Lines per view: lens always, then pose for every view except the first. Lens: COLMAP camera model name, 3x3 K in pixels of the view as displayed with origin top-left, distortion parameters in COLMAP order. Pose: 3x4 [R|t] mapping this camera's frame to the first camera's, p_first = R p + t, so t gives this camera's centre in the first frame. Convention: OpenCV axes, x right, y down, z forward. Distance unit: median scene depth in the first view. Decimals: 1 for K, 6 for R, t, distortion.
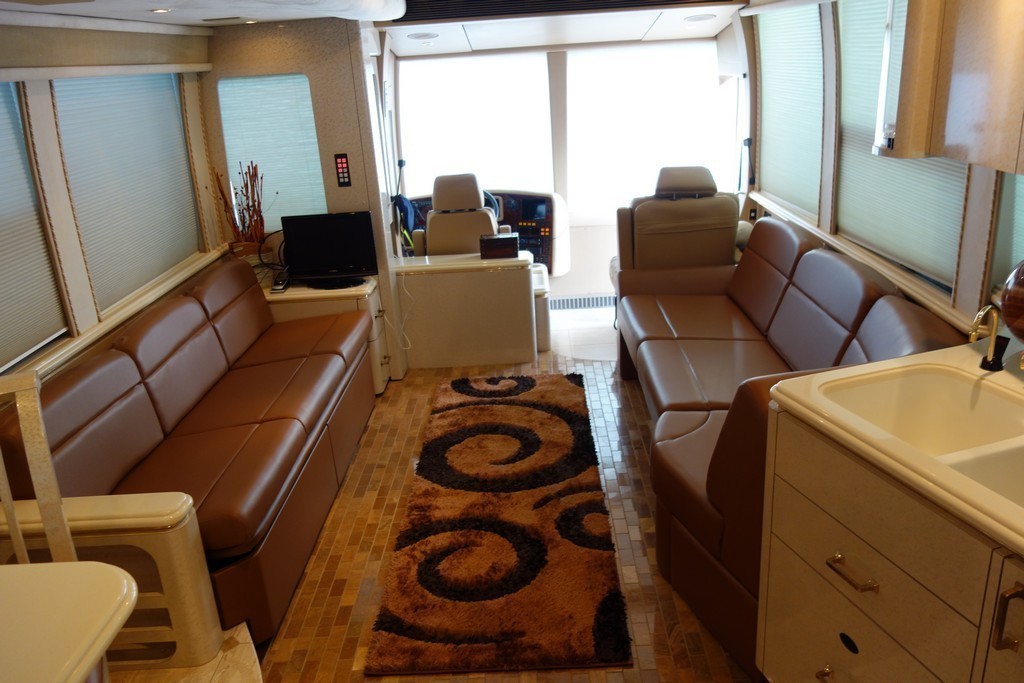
lens RADIAL K [[809.0, 0, 512.7], [0, 809.0, 343.0], [0, 0, 1]] dist [0.013218, -0.014365]
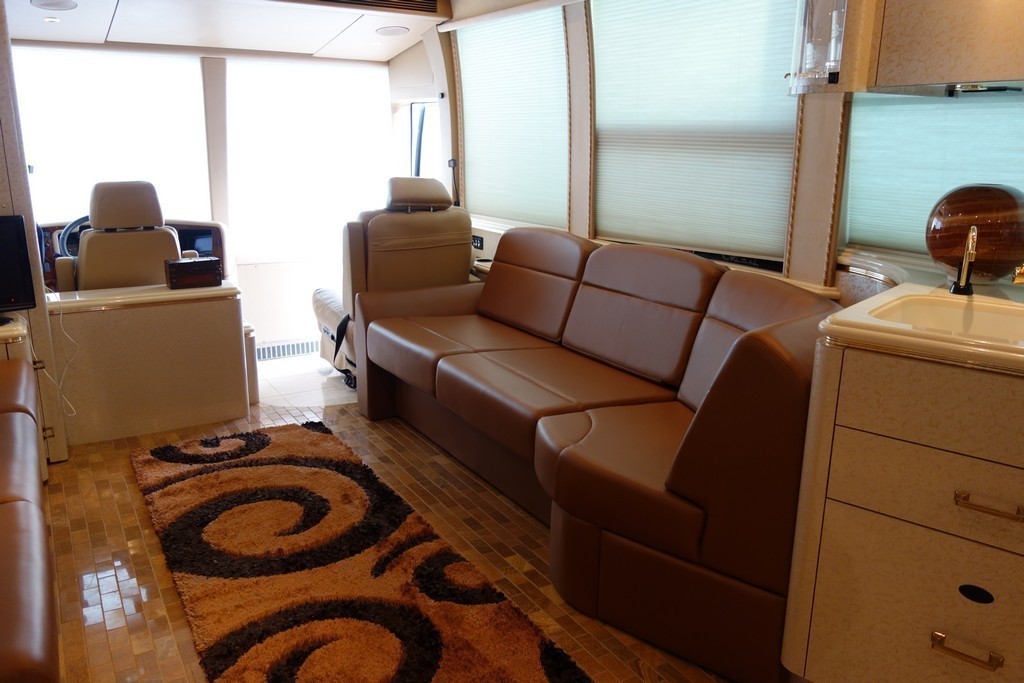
lens RADIAL K [[809.0, 0, 514.0], [0, 809.0, 341.5], [0, 0, 1]] dist [0.013218, -0.014365]
pose [[0.849578, -0.064063, 0.523558, -0.186567], [0.118807, 0.990332, -0.071611, 0.043641], [-0.513909, 0.123042, 0.848975, 0.202441]]
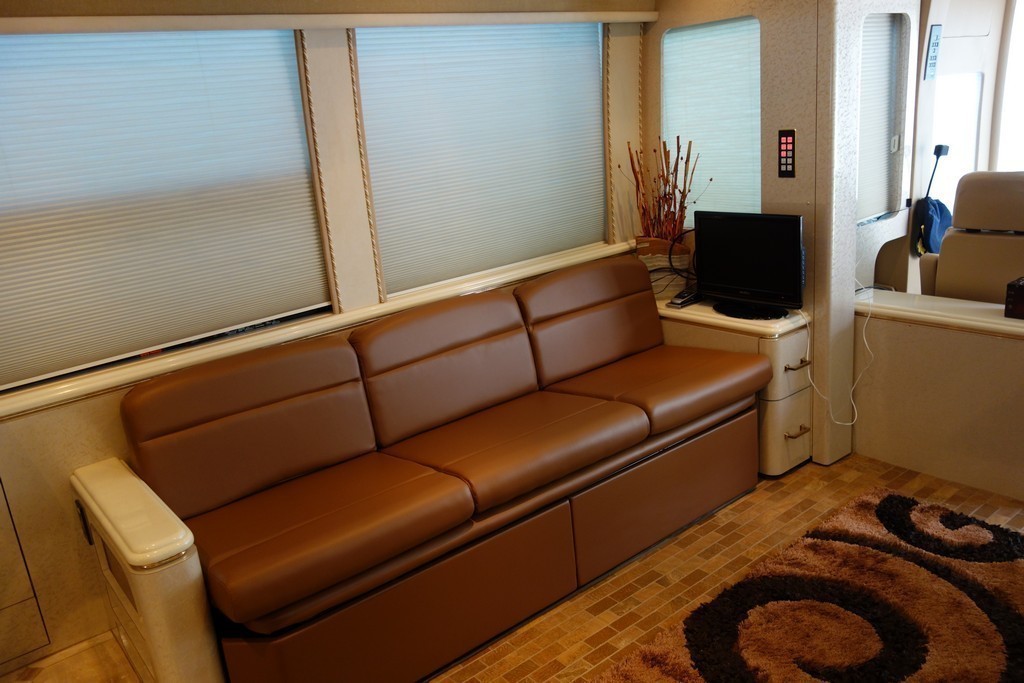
lens RADIAL K [[809.0, 0, 509.2], [0, 809.0, 343.3], [0, 0, 1]] dist [0.013218, -0.014365]
pose [[0.640640, 0.222406, -0.734925, 0.186891], [-0.210330, 0.971353, 0.110608, -0.081812], [0.738472, 0.083716, 0.669067, 0.369969]]
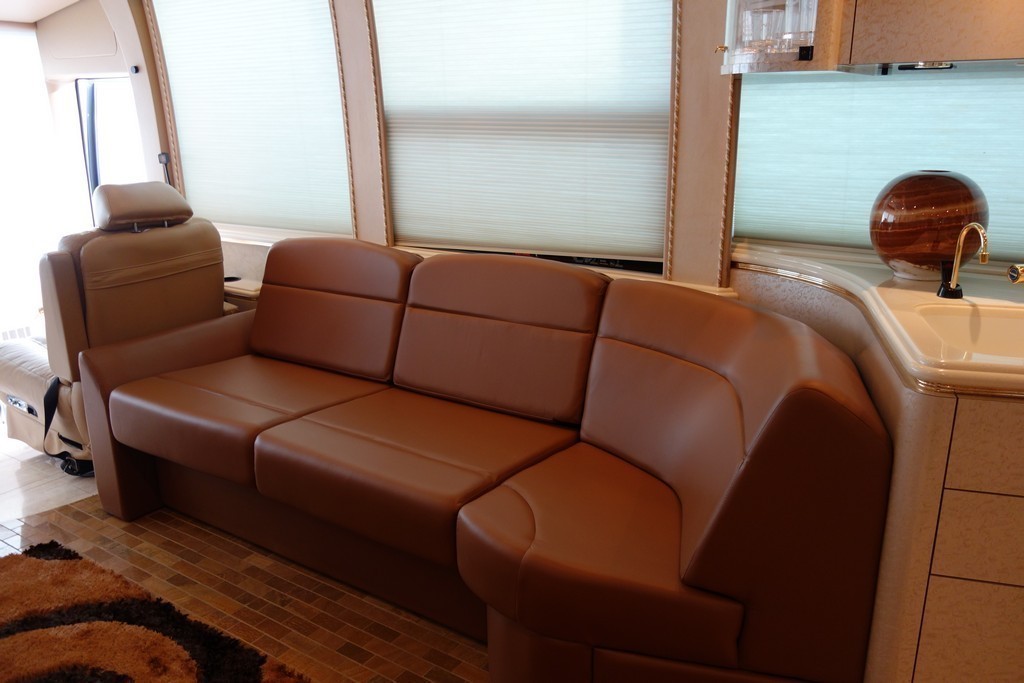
lens RADIAL K [[809.0, 0, 517.9], [0, 809.0, 341.9], [0, 0, 1]] dist [0.013218, -0.014365]
pose [[0.548909, -0.185768, 0.814978, -0.191885], [0.260824, 0.964376, 0.044150, -0.039565], [-0.794147, 0.188331, 0.577808, 0.399530]]
